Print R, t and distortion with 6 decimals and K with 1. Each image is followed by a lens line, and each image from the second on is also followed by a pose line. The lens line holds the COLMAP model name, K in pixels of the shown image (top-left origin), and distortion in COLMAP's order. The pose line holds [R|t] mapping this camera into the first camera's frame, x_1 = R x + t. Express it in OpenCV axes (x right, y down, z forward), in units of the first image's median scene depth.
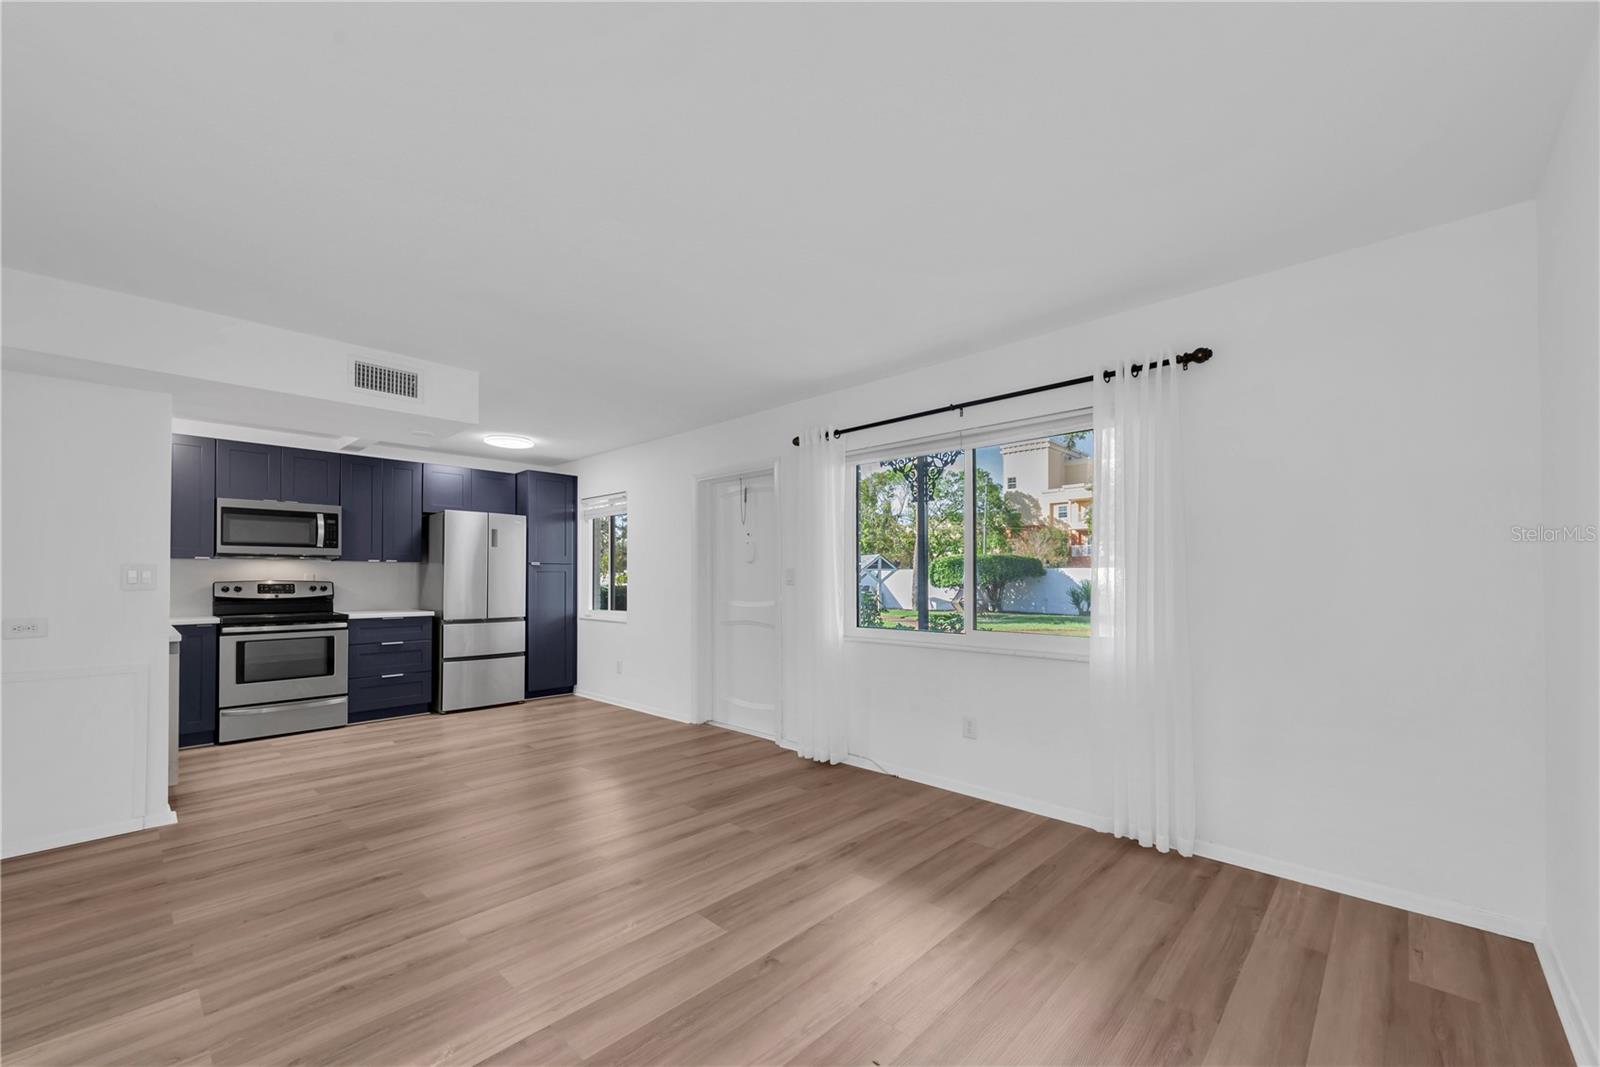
lens RADIAL K [[636.6, 0, 784.4], [0, 636.6, 571.7], [0, 0, 1]] dist [0.010580, 0.000132]
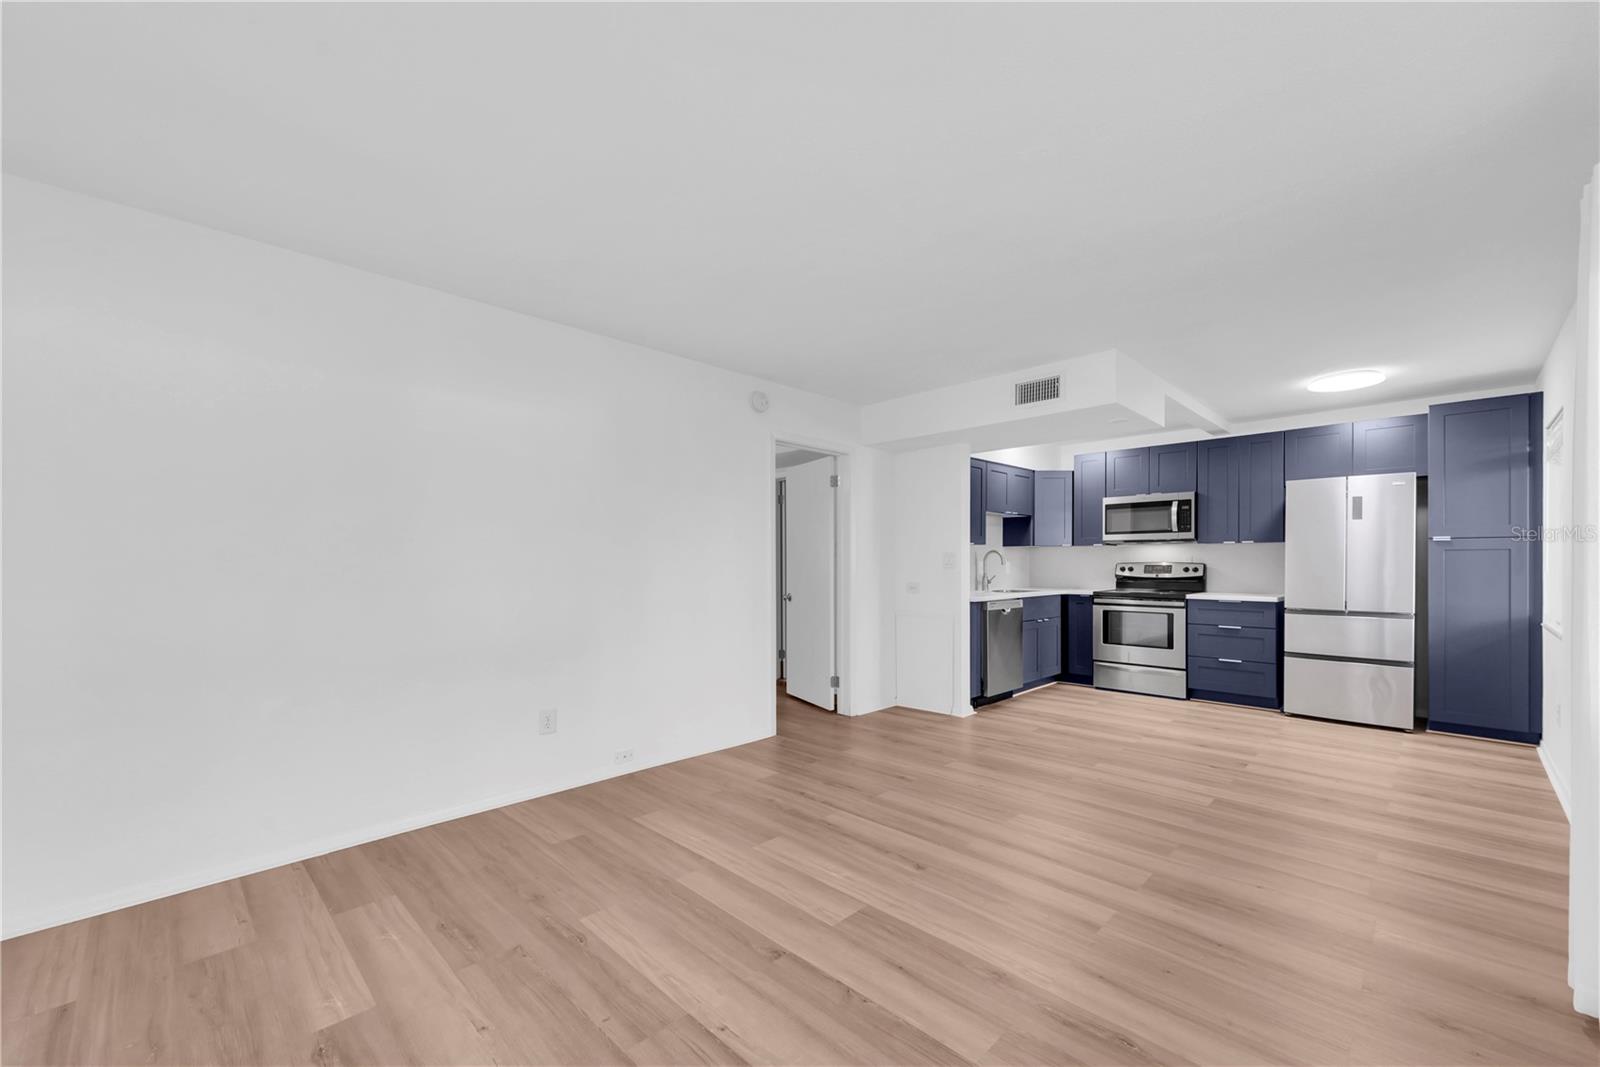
lens RADIAL K [[610.1, 0, 805.9], [0, 610.1, 562.6], [0, 0, 1]] dist [0.013036, -0.000889]
pose [[0.022768, 0.002696, -0.999737, 0.299105], [0.013807, 0.999900, 0.003011, 0.002626], [0.999645, -0.013872, 0.022729, 0.336689]]
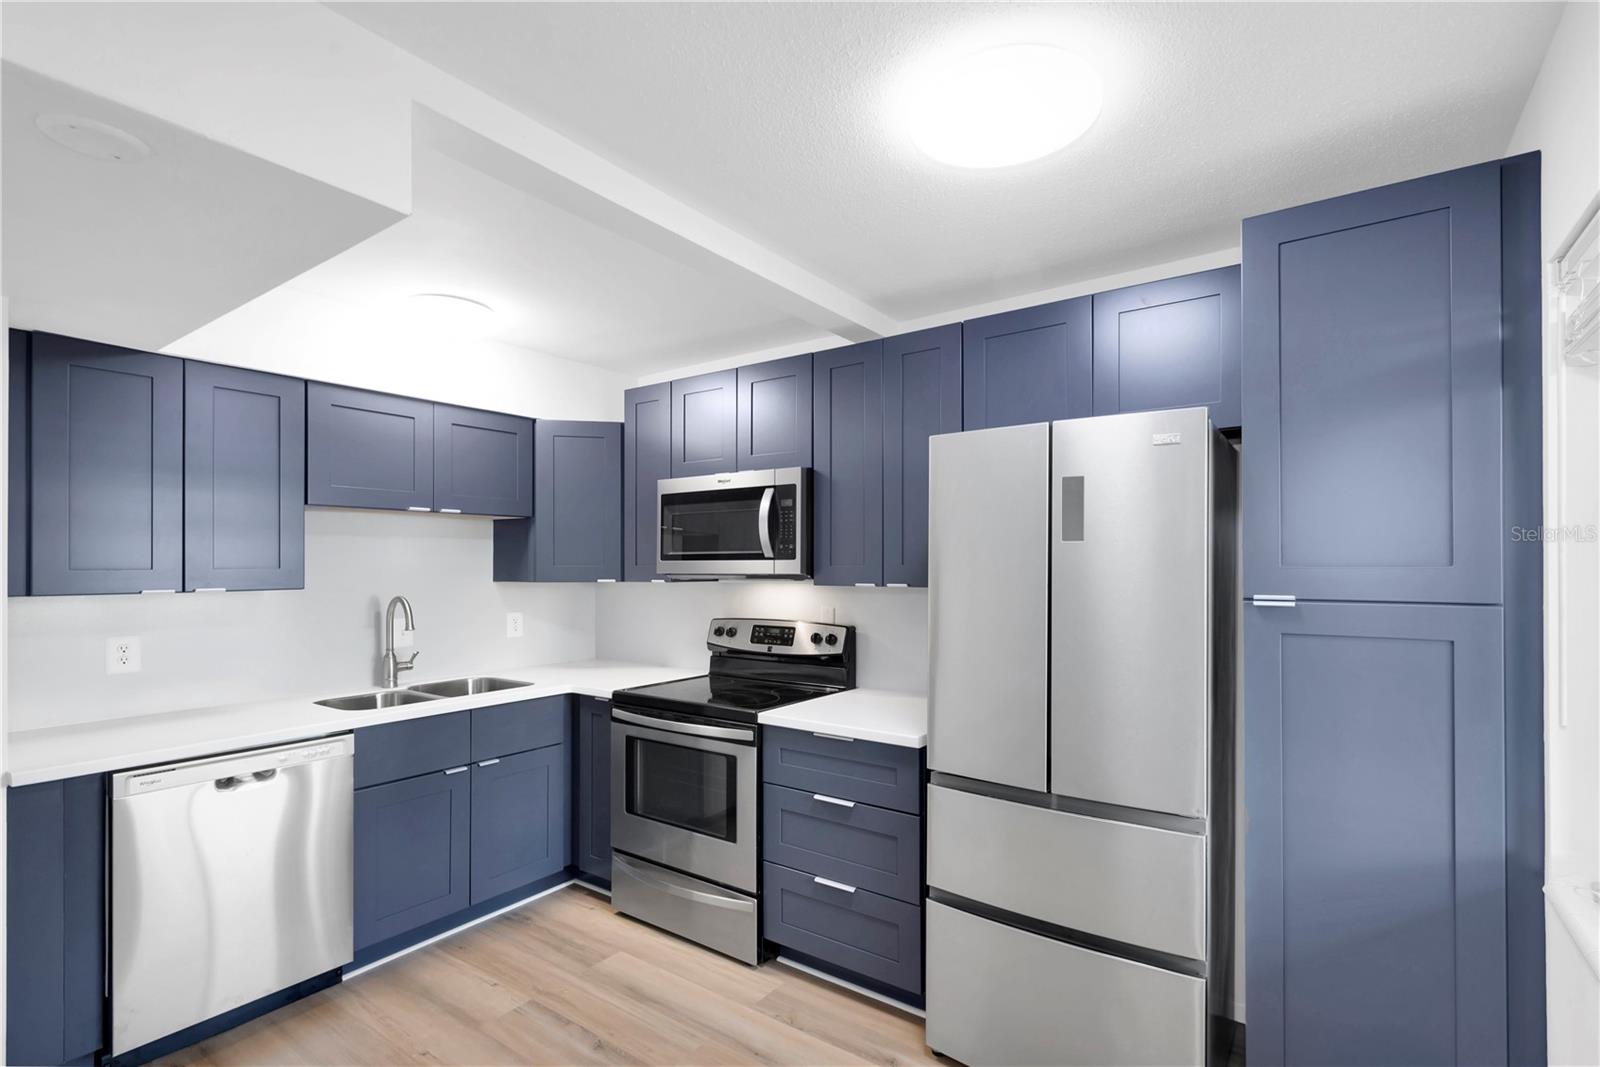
lens RADIAL K [[777.3, 0, 725.9], [0, 777.3, 563.8], [0, 0, 1]] dist [0.009817, 0.000623]
pose [[0.152775, -0.004384, -0.988251, -0.152640], [0.014114, 0.999898, -0.002254, -0.032232], [0.988160, -0.013603, 0.152821, 0.857891]]
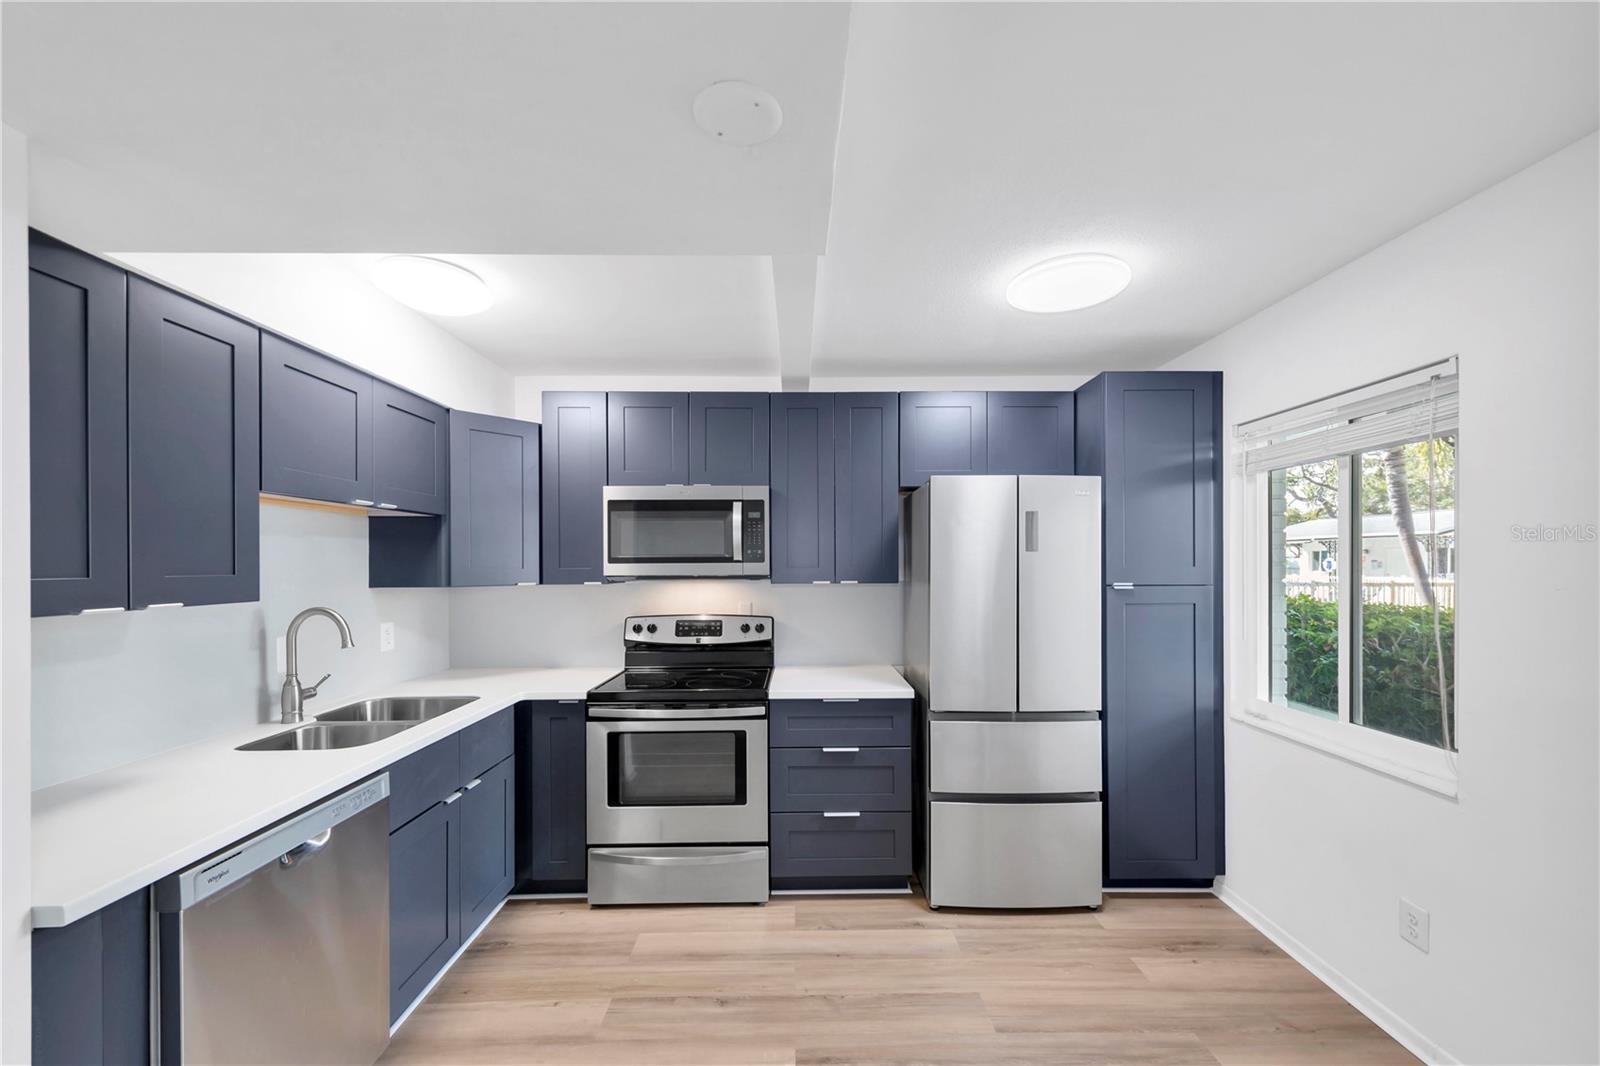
lens RADIAL K [[679.0, 0, 825.0], [0, 679.0, 570.0], [0, 0, 1]] dist [0.012170, -0.002875]
pose [[0.741853, -0.000570, -0.670563, -0.261987], [0.014240, 0.999788, 0.014904, -0.037413], [0.670412, -0.020606, 0.741703, 0.593884]]
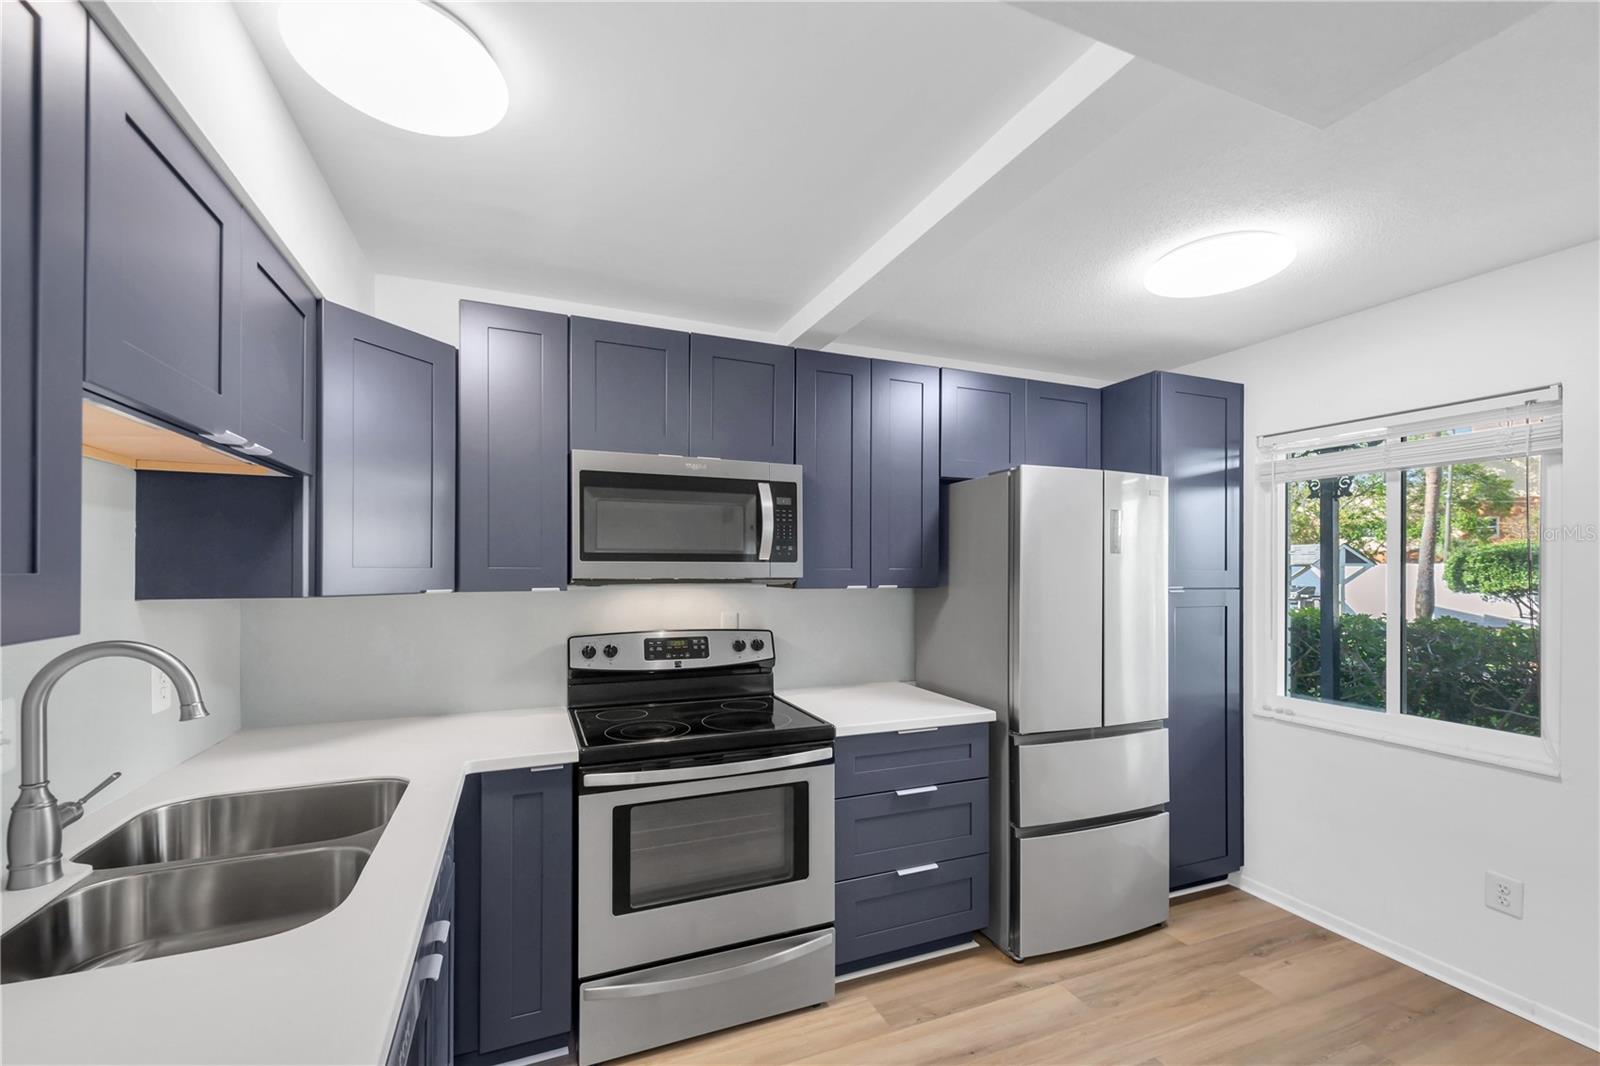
lens RADIAL K [[679.0, 0, 867.1], [0, 679.0, 570.4], [0, 0, 1]] dist [0.012170, -0.002875]
pose [[0.948094, 0.001188, -0.317987, -0.500063], [0.002853, 0.999921, 0.012241, -0.035842], [0.317977, -0.012513, 0.948016, 0.570865]]
